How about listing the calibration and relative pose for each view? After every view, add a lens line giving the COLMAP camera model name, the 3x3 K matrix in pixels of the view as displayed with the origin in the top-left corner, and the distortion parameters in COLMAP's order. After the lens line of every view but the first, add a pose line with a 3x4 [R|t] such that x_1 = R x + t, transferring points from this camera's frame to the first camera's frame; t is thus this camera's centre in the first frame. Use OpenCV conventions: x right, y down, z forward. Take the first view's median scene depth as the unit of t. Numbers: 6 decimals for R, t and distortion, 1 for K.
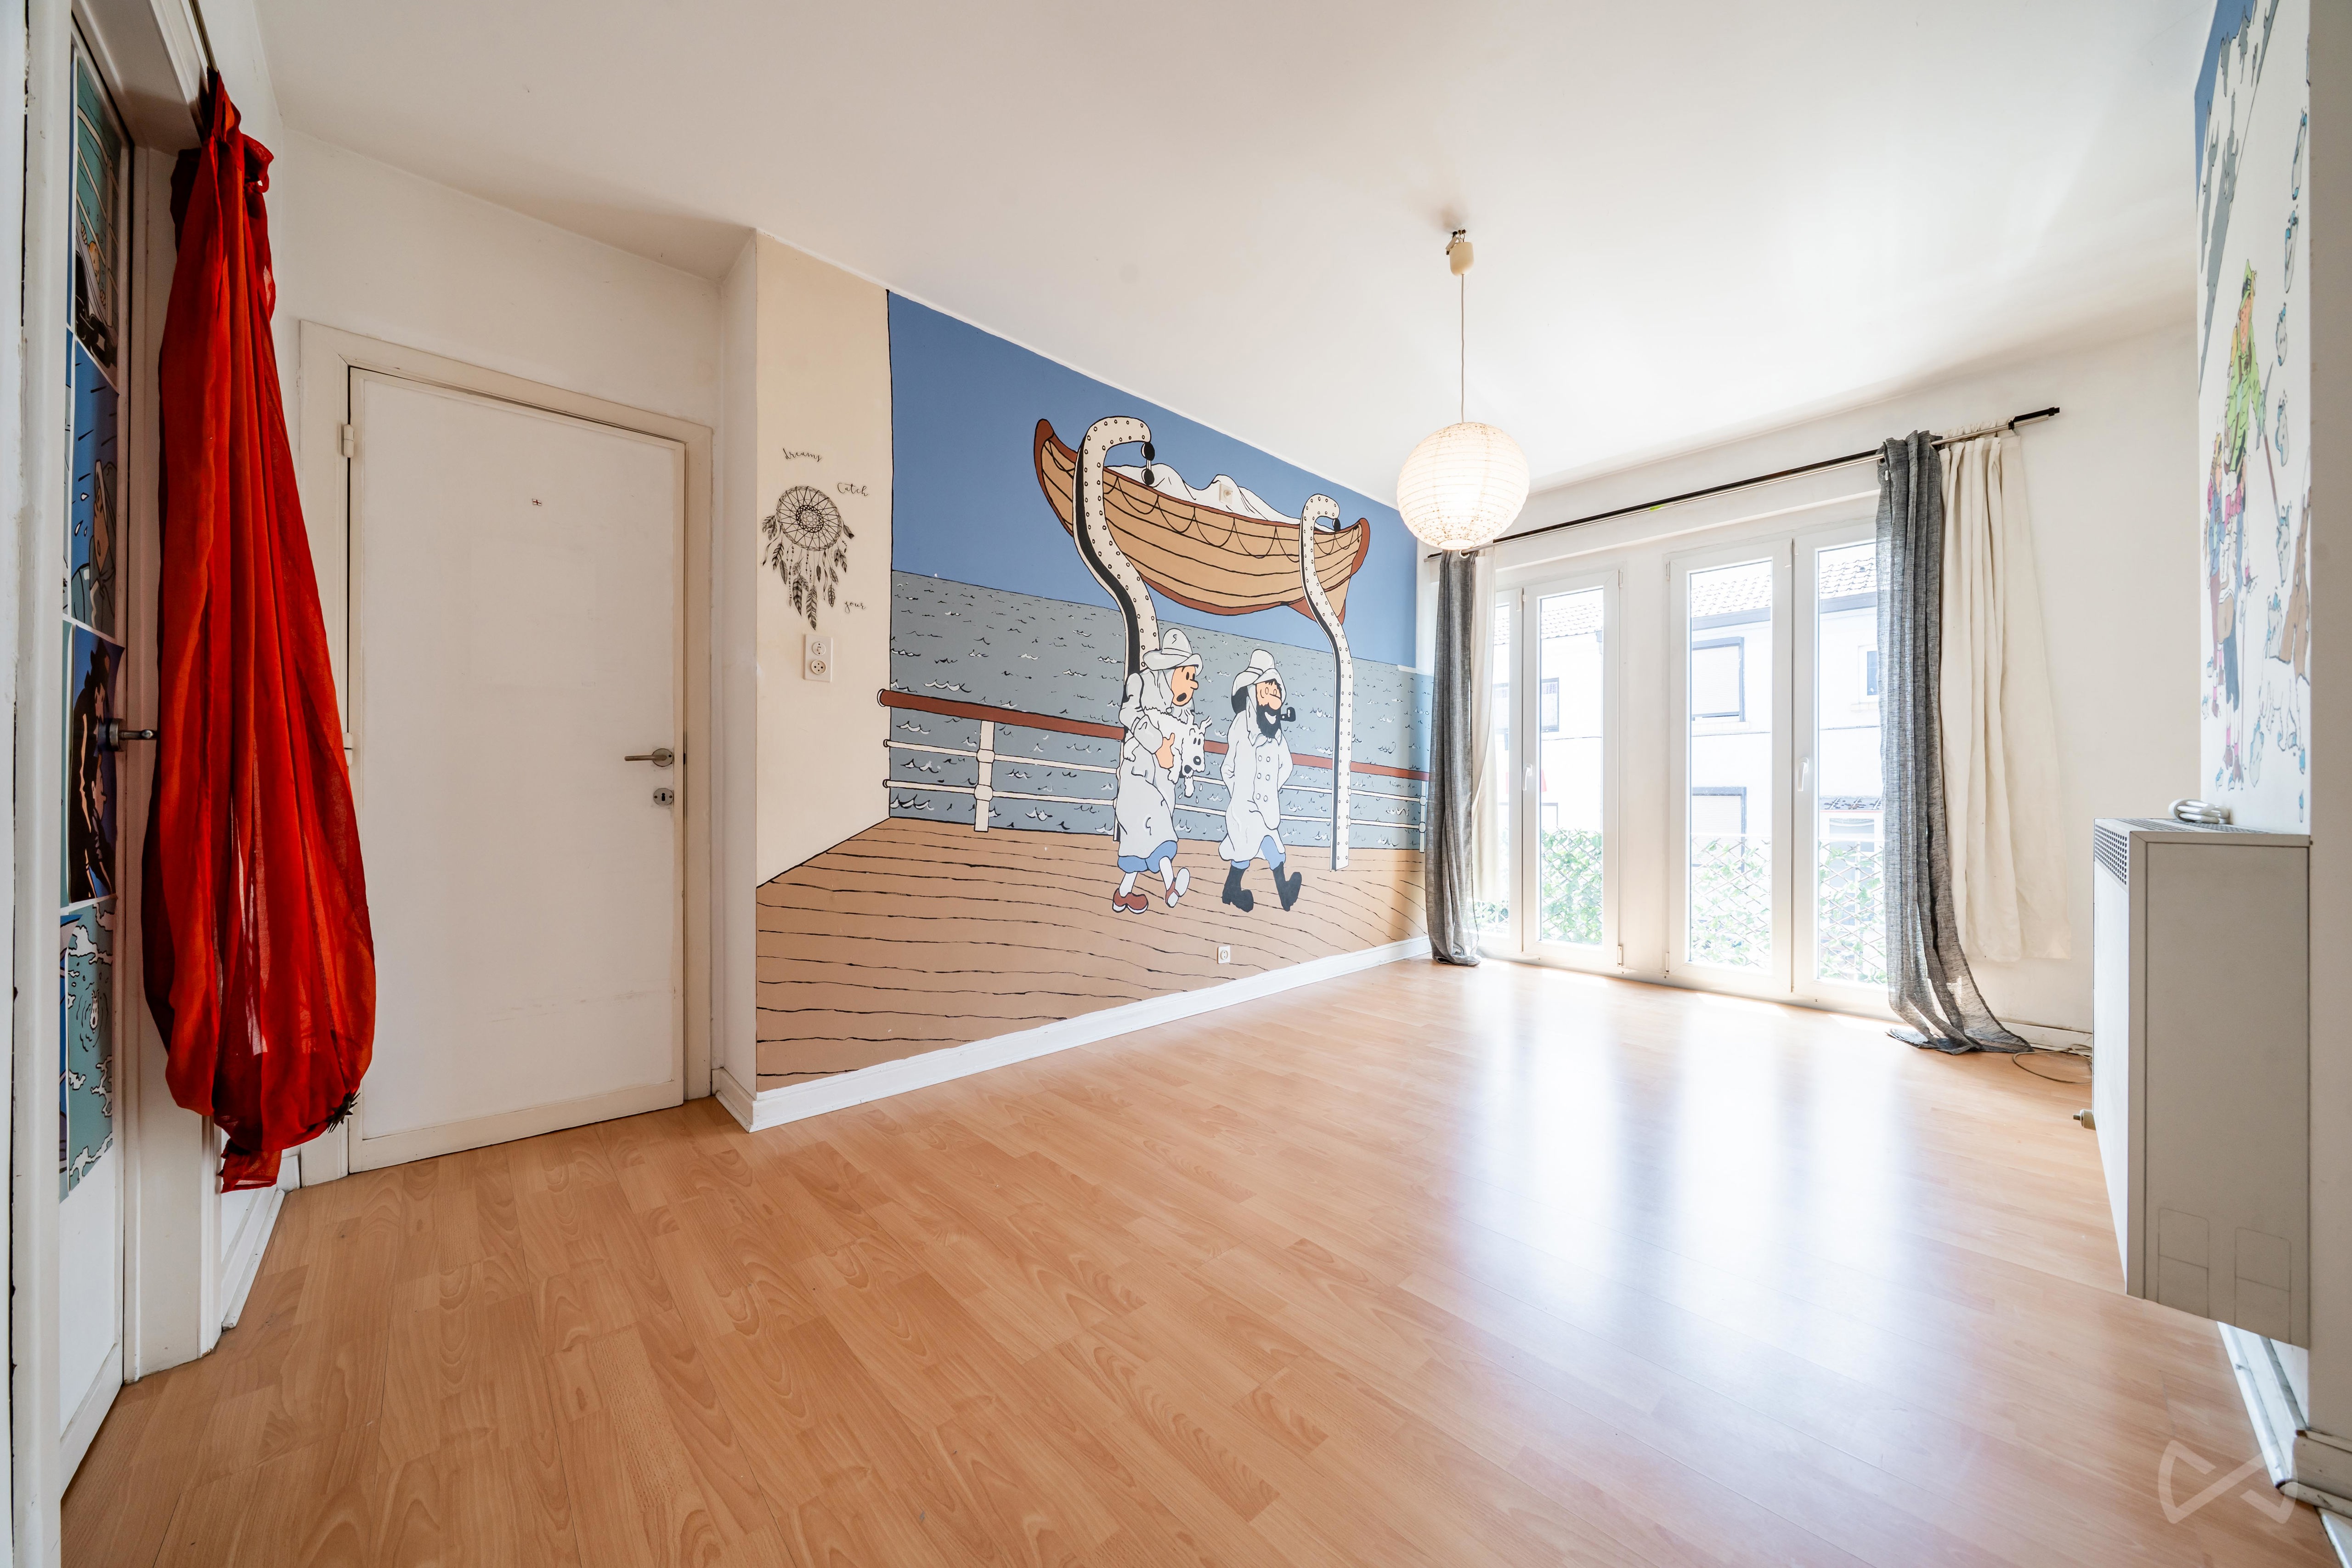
lens RADIAL K [[796.2, 0, 1164.4], [0, 796.2, 786.3], [0, 0, 1]] dist [0.000091, -0.000014]
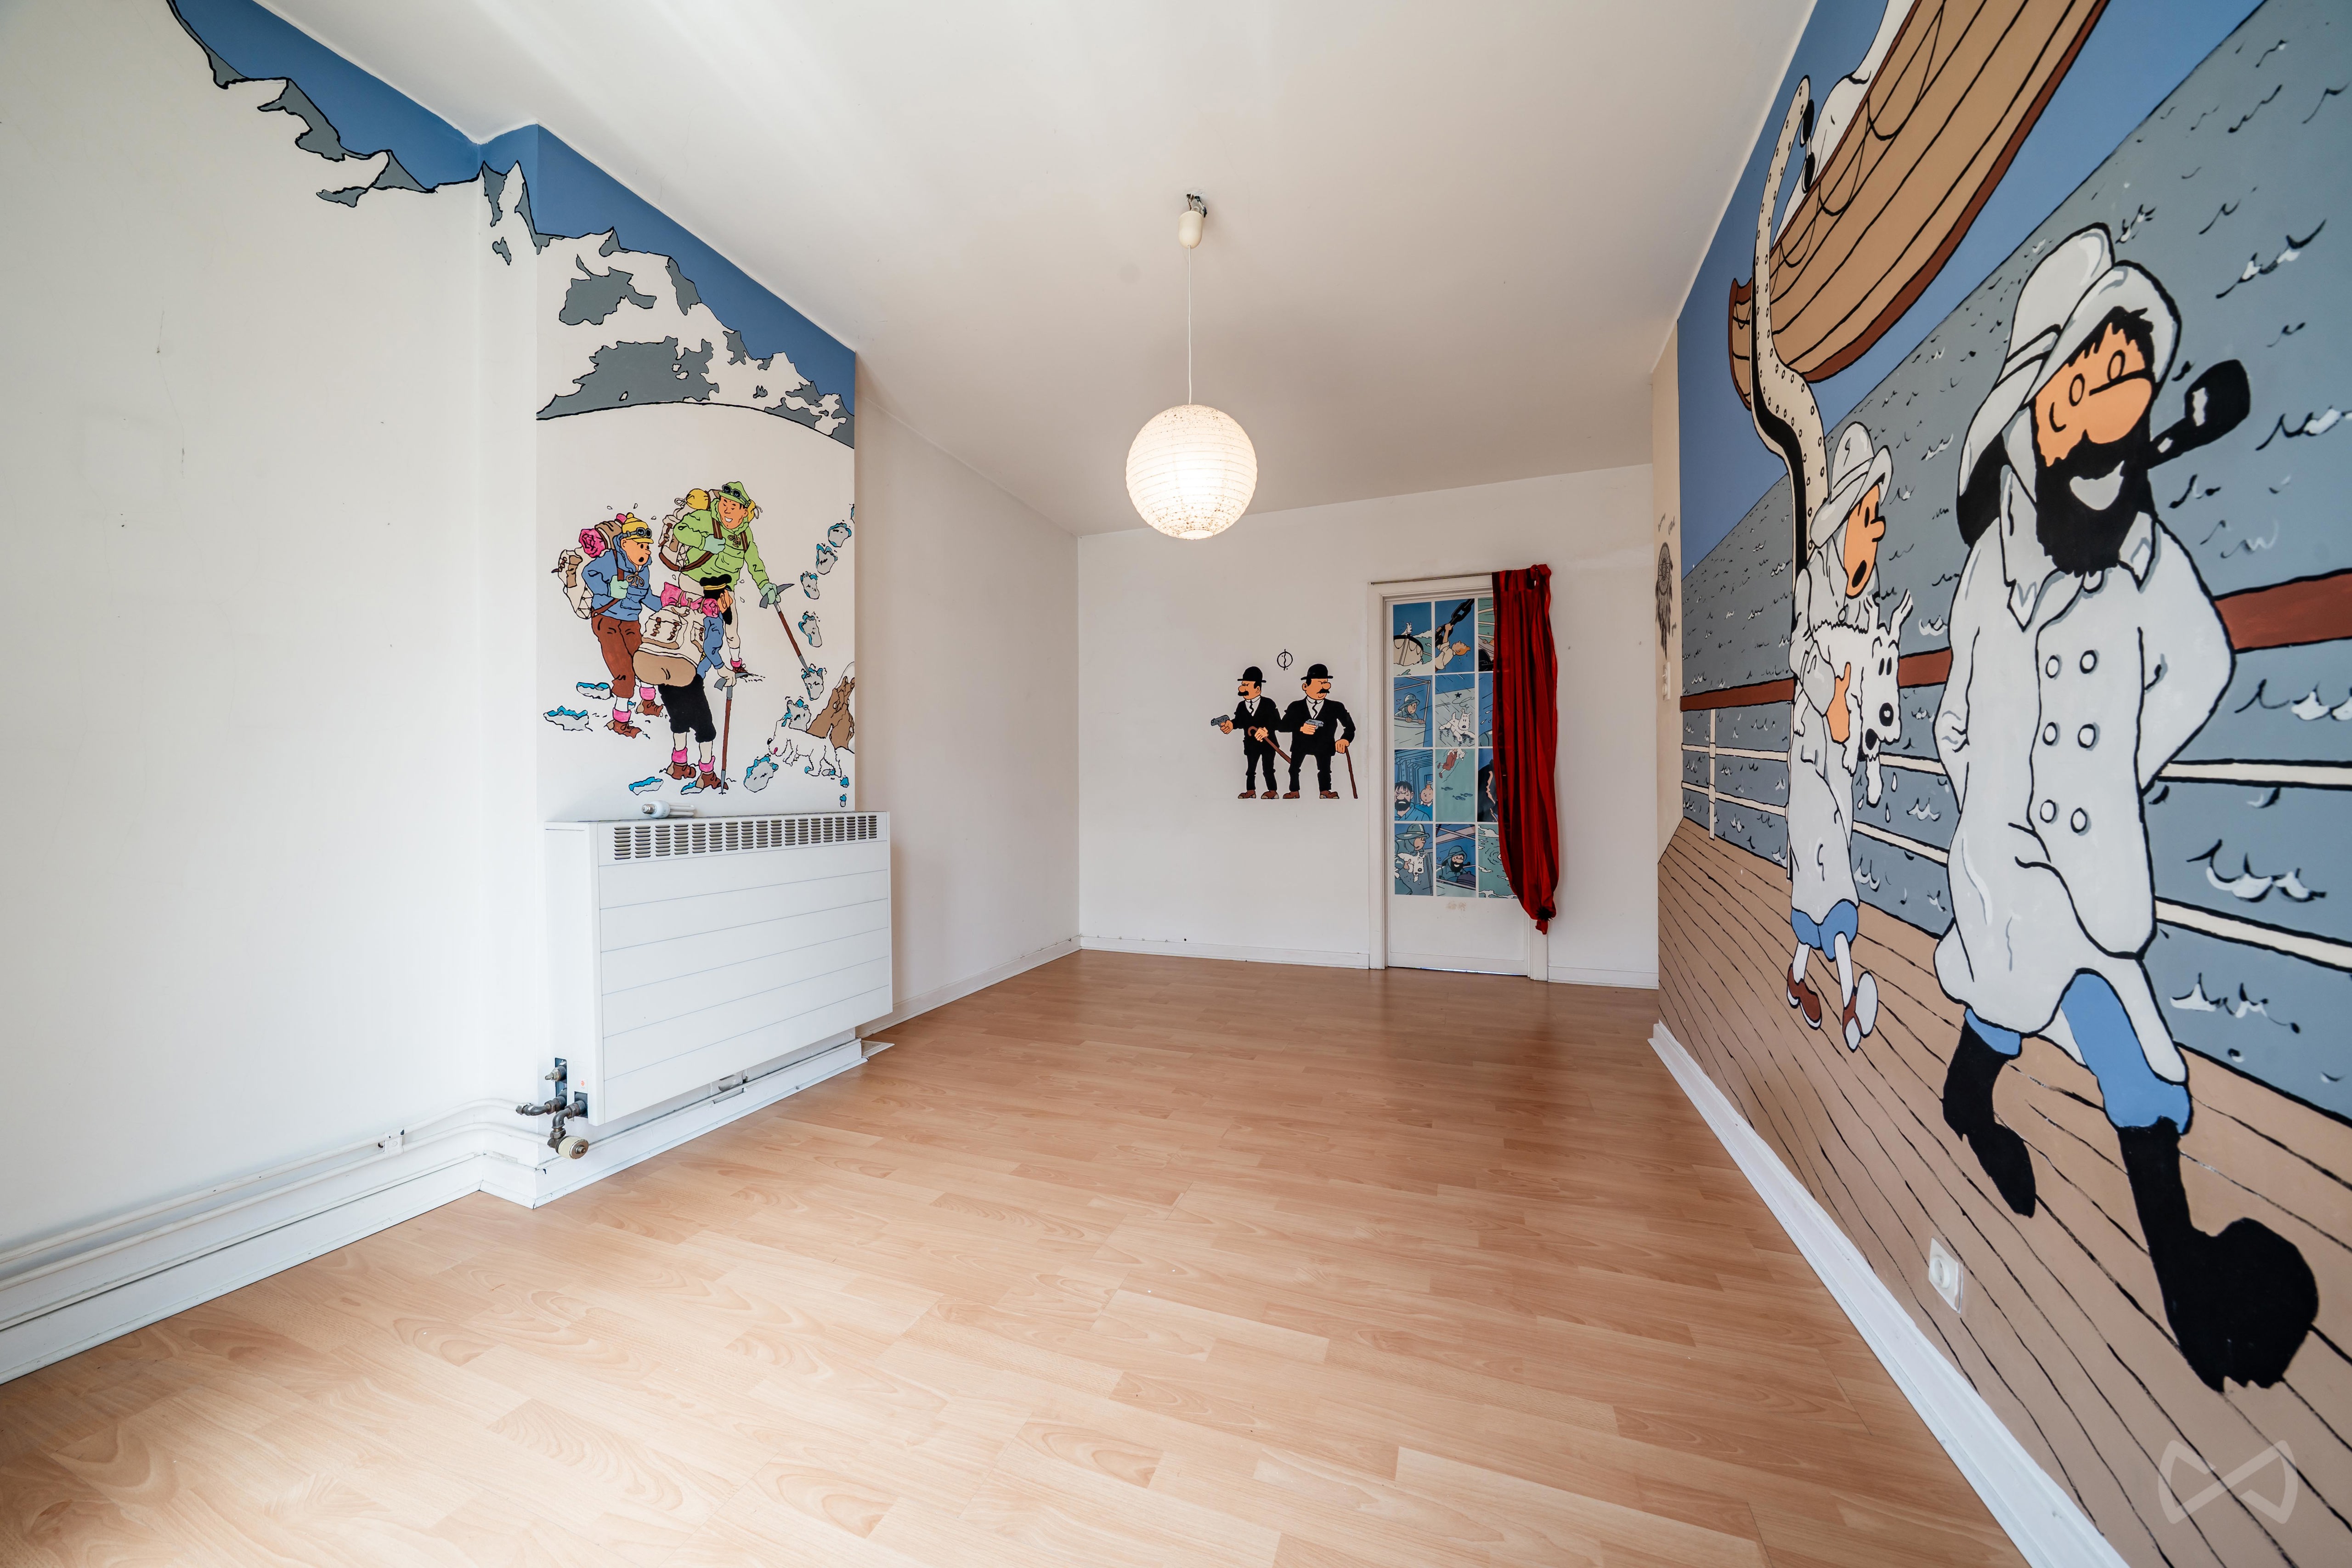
lens RADIAL K [[796.2, 0, 1174.1], [0, 796.2, 785.4], [0, 0, 1]] dist [0.000091, -0.000014]
pose [[-0.886137, -0.007193, -0.463367, 0.528886], [-0.001862, 0.999927, -0.011962, 0.008143], [0.463419, -0.009738, -0.886086, 1.160276]]
